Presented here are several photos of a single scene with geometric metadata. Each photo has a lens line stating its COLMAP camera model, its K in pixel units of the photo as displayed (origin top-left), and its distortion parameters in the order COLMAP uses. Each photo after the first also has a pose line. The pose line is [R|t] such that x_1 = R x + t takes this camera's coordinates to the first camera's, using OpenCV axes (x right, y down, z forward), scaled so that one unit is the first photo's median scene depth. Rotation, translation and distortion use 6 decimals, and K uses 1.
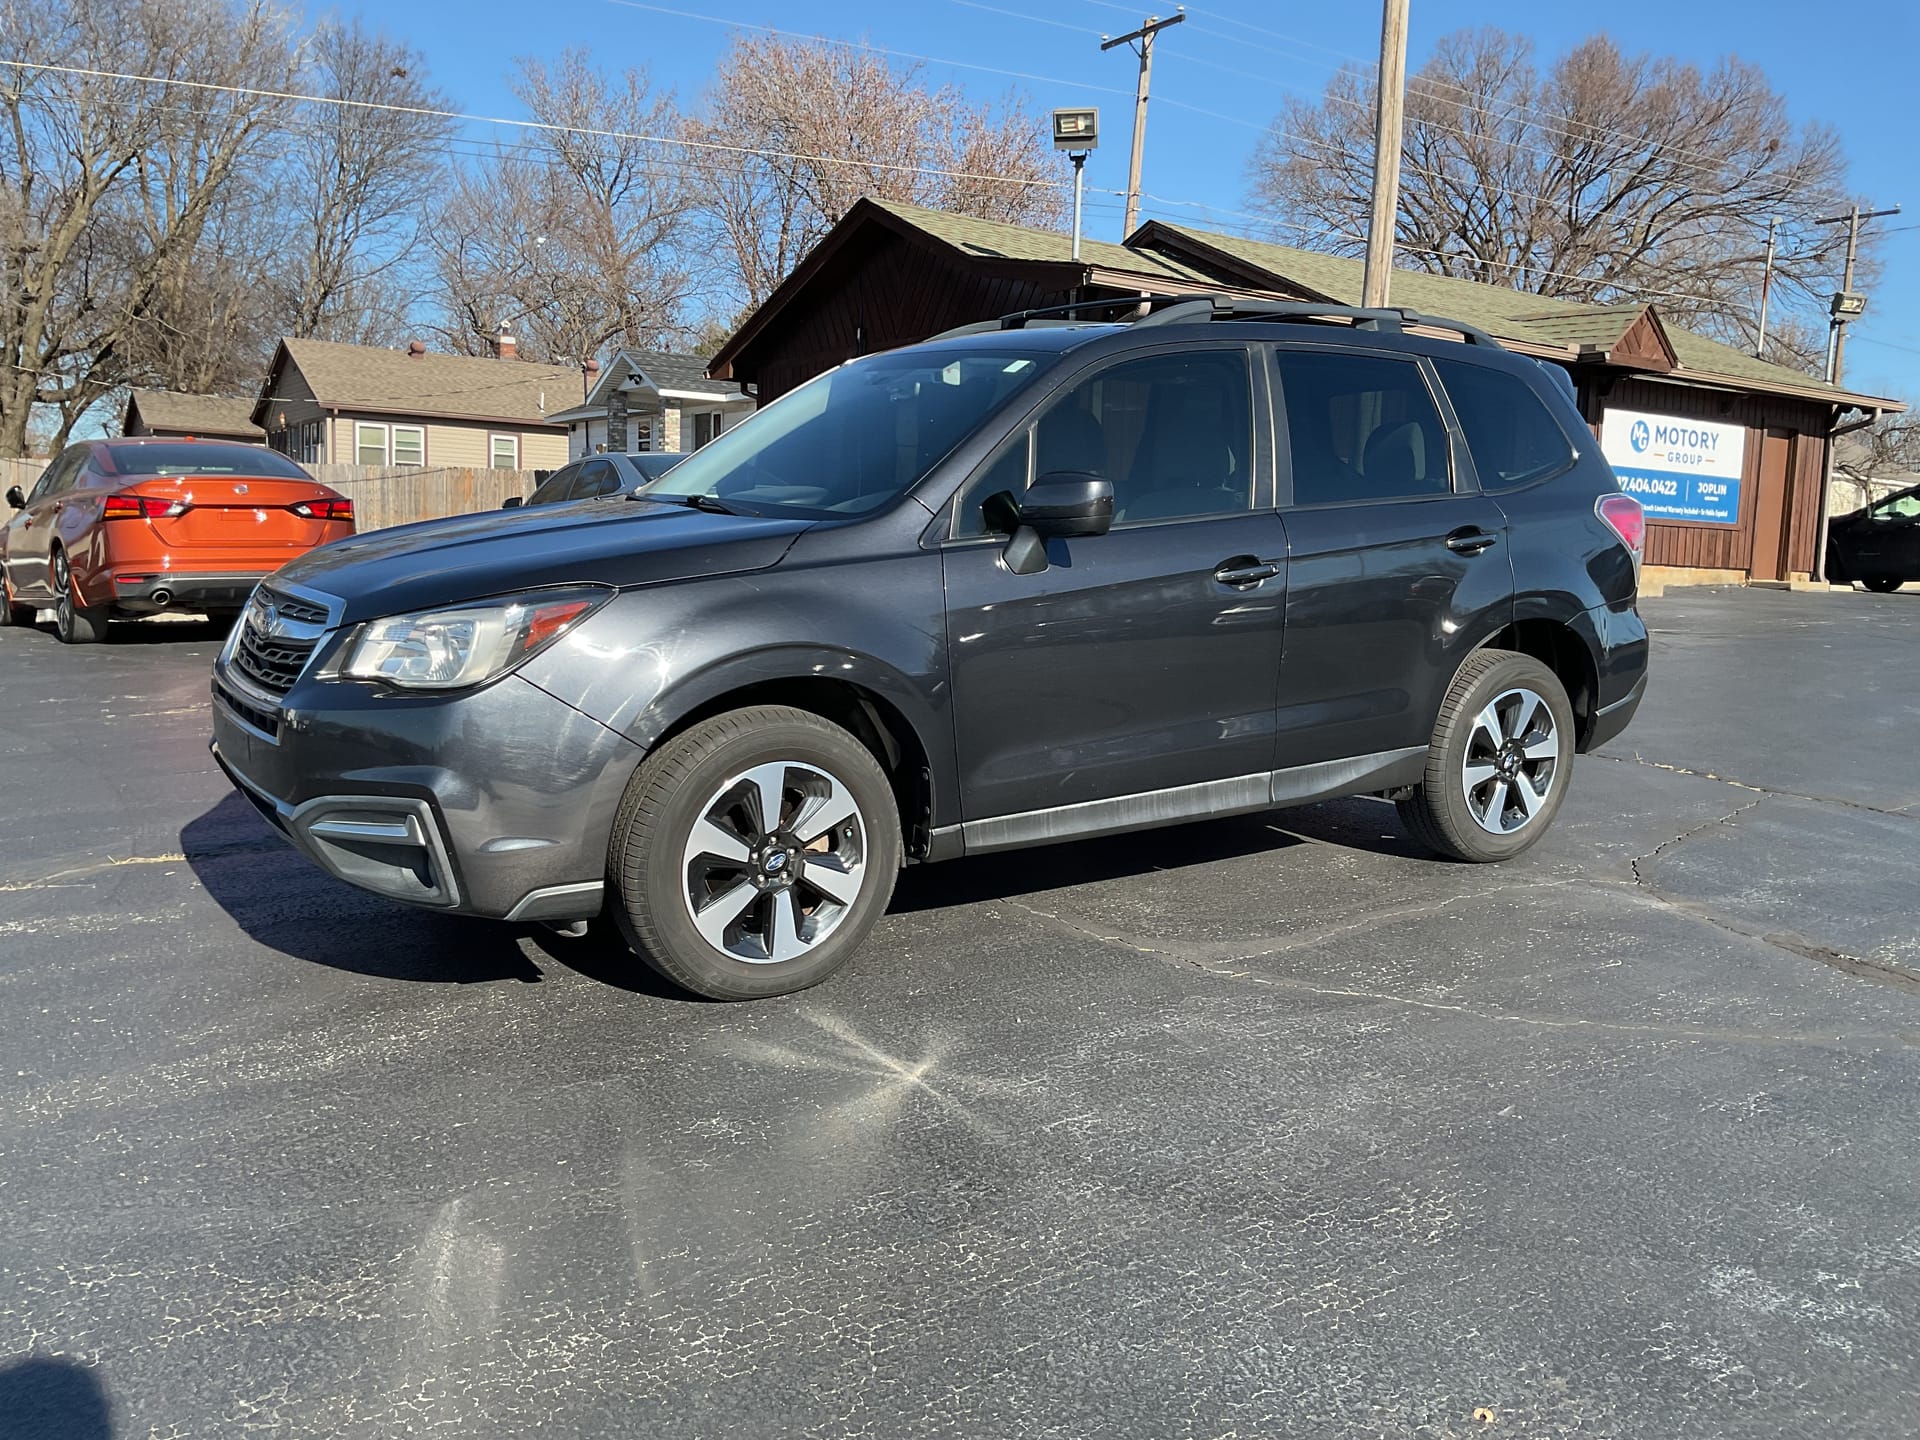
lens RADIAL K [[1625.7, 0, 968.2], [0, 1625.7, 688.2], [0, 0, 1]] dist [0.035865, -0.075704]
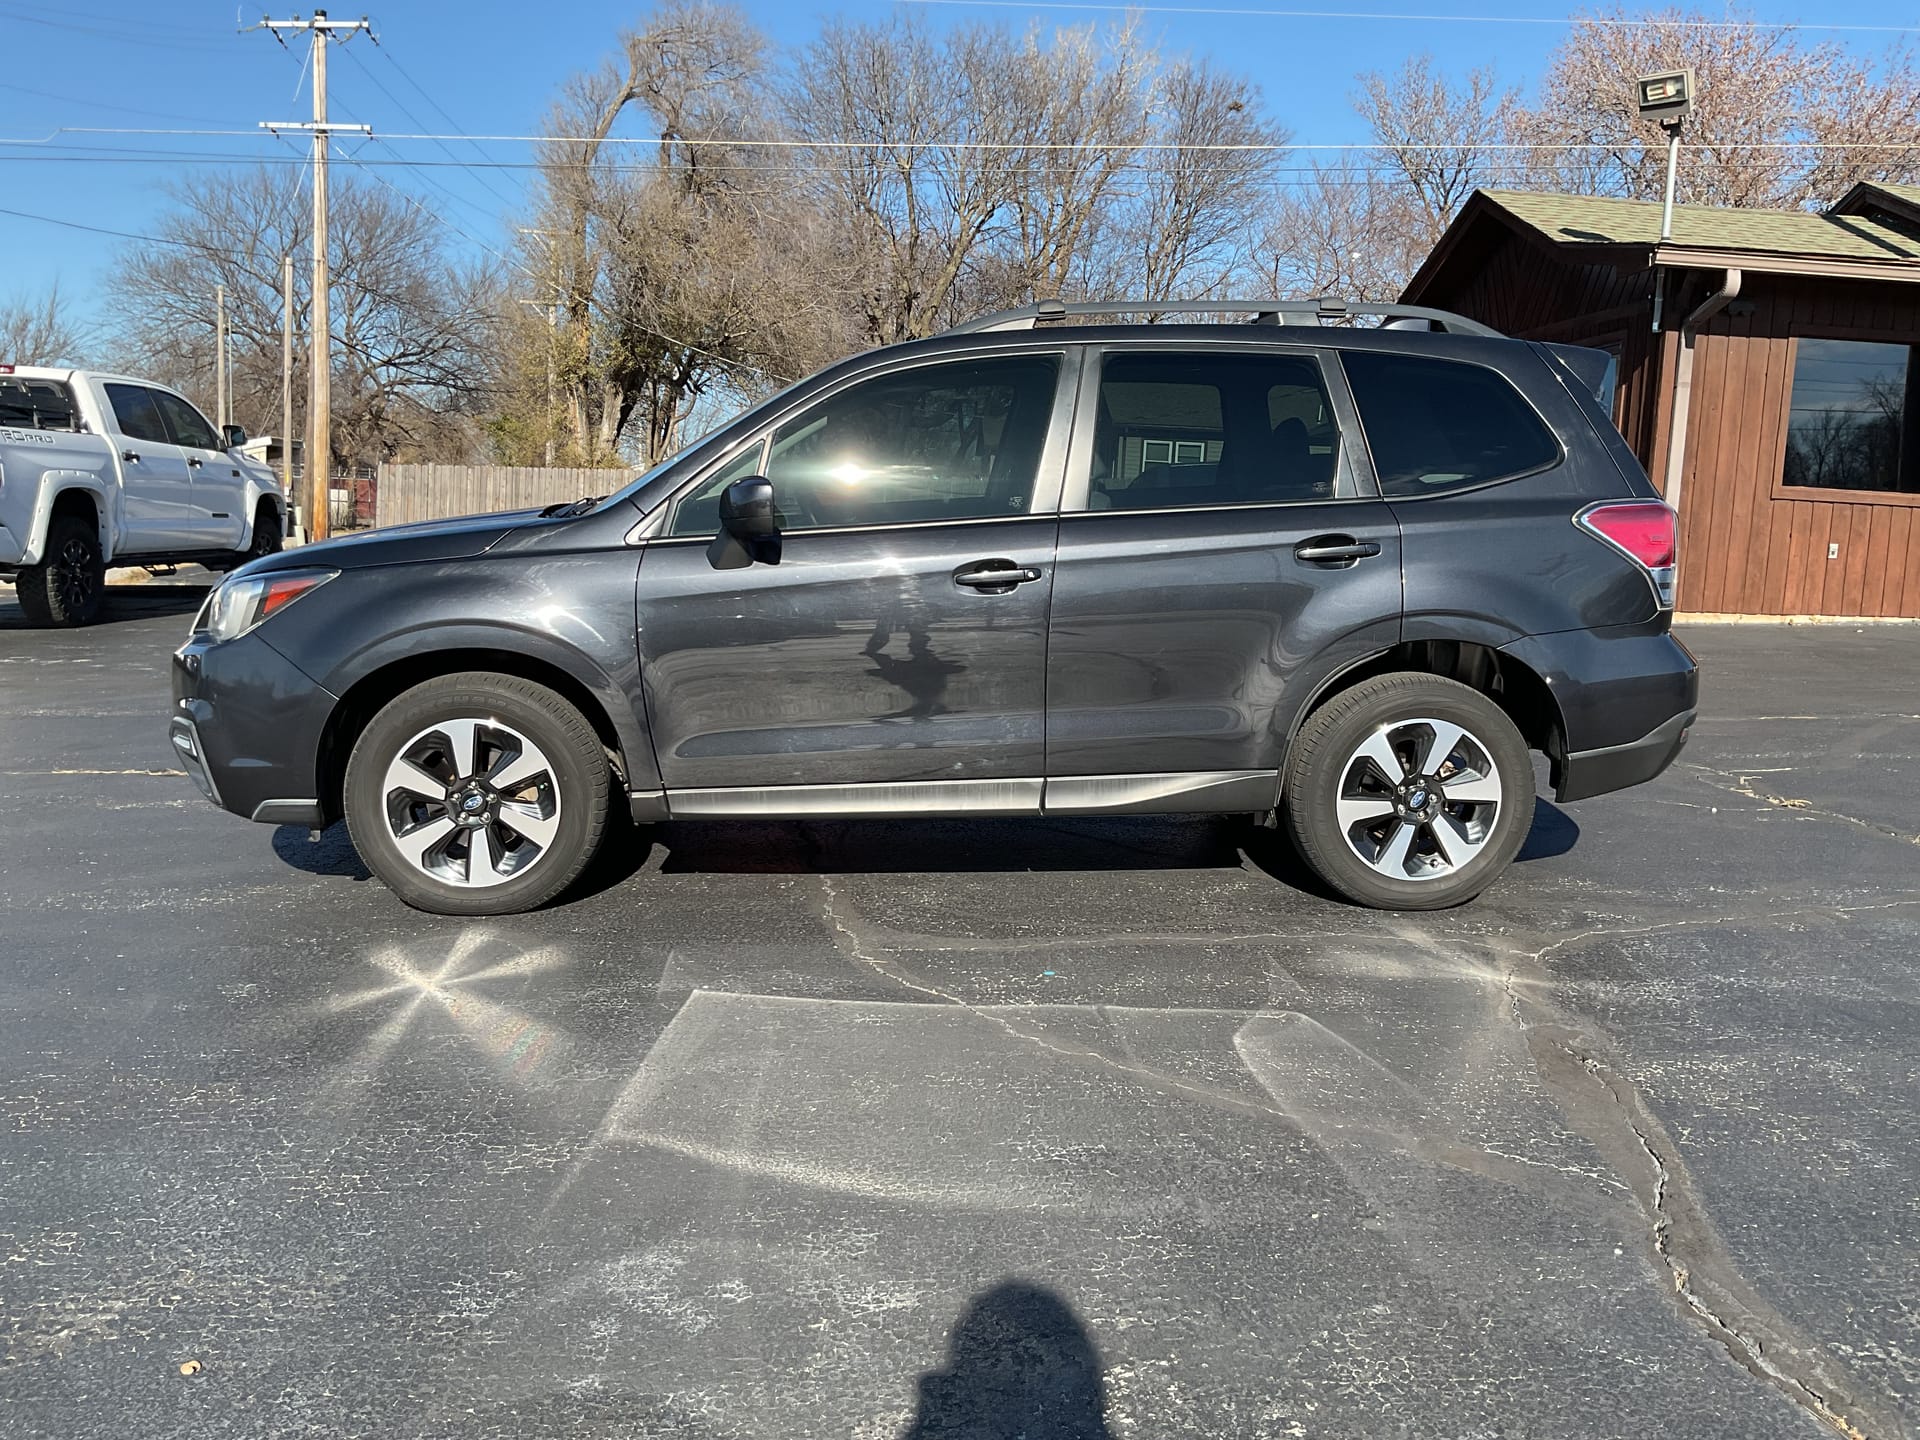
lens RADIAL K [[1625.7, 0, 968.2], [0, 1625.7, 688.2], [0, 0, 1]] dist [0.035865, -0.075704]
pose [[0.852693, 0.057197, -0.519273, 0.666094], [-0.060779, 0.998100, 0.010134, -0.010564], [0.518865, 0.022919, 0.854549, 0.129692]]
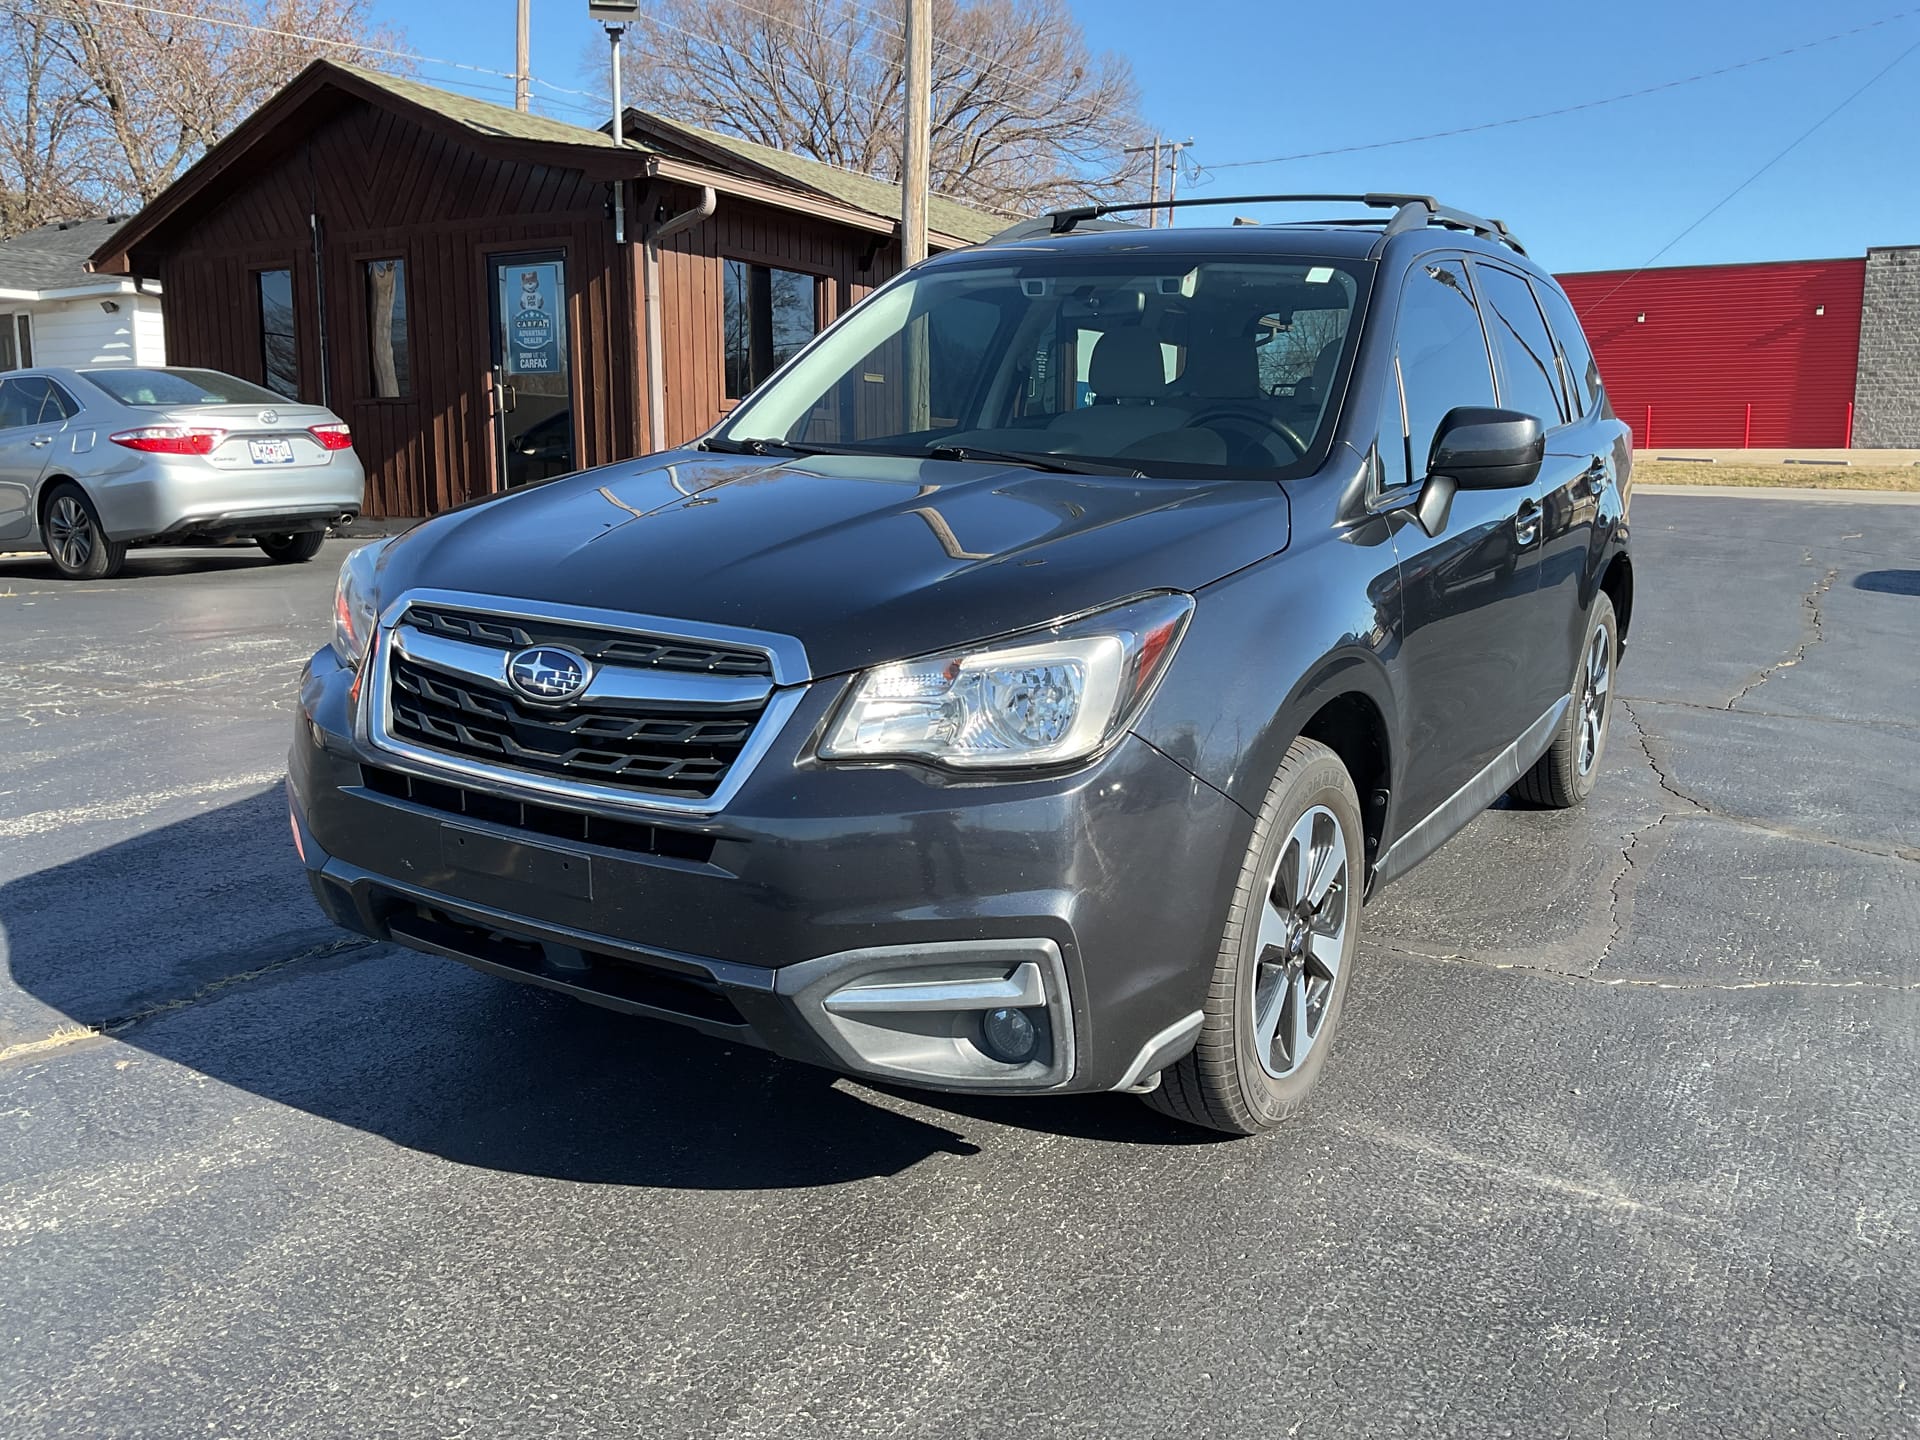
lens RADIAL K [[1625.7, 0, 968.2], [0, 1625.7, 688.2], [0, 0, 1]] dist [0.035865, -0.075704]
pose [[0.908626, -0.080709, 0.409737, -0.452955], [0.058102, 0.996036, 0.067350, -0.055985], [-0.413549, -0.037390, 0.909714, 0.309596]]
